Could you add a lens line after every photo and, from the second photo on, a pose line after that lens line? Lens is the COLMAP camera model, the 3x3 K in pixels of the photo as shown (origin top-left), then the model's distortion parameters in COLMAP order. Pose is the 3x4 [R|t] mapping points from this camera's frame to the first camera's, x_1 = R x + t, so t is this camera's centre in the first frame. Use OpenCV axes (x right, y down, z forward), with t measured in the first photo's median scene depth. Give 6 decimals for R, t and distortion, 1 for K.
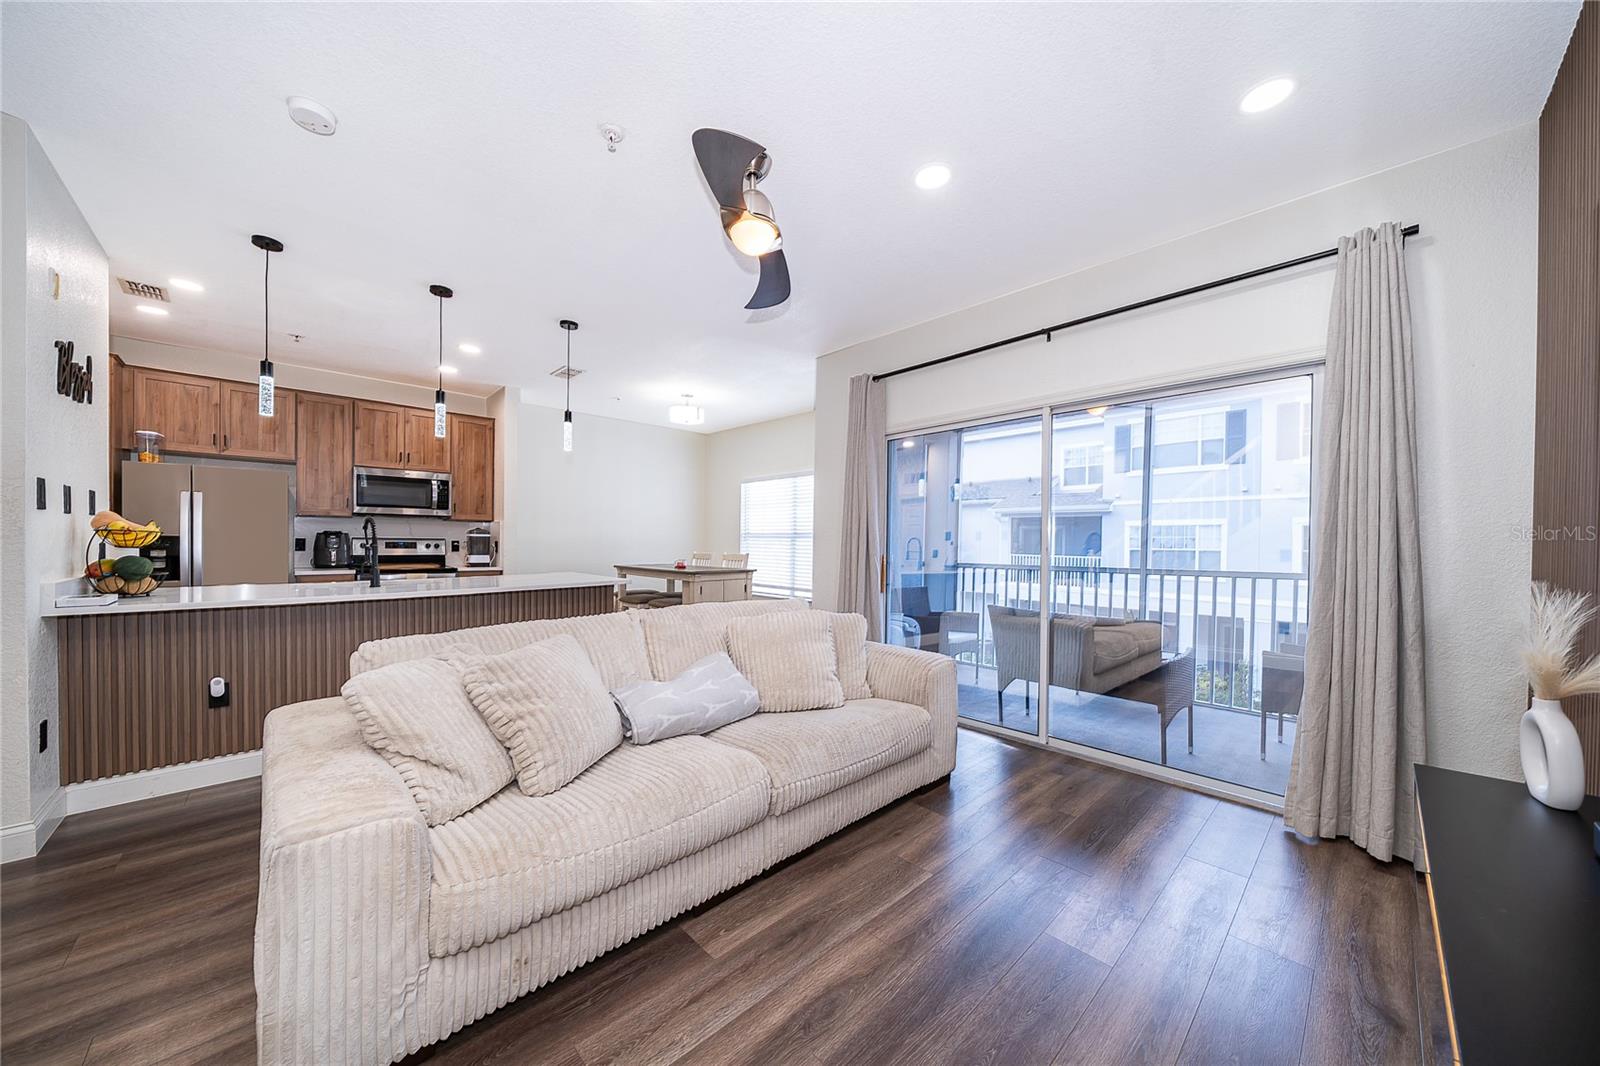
lens RADIAL K [[555.0, 0, 798.5], [0, 555.0, 546.6], [0, 0, 1]] dist [-0.010285, 0.000066]
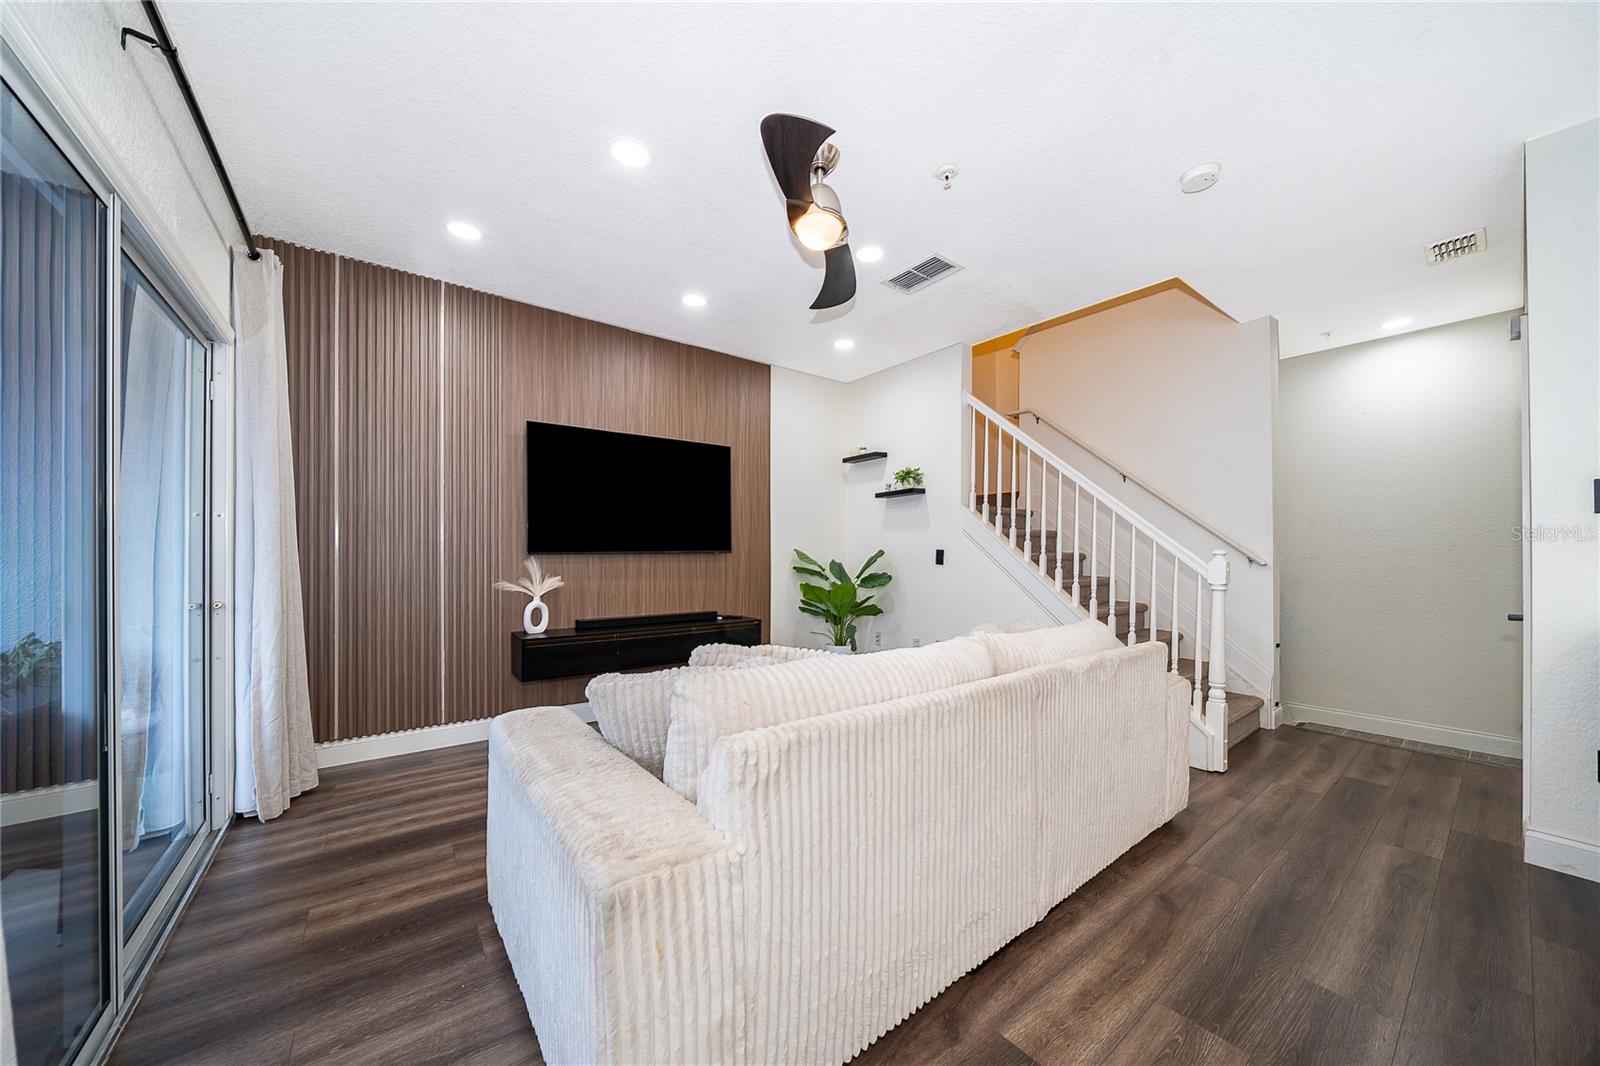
lens RADIAL K [[549.5, 0, 794.7], [0, 549.5, 552.8], [0, 0, 1]] dist [-0.008470, -0.000042]
pose [[-0.993521, -0.011360, 0.113078, -0.068480], [-0.010844, 0.999928, 0.005182, 0.002598], [-0.113129, 0.003922, -0.993573, 0.874129]]
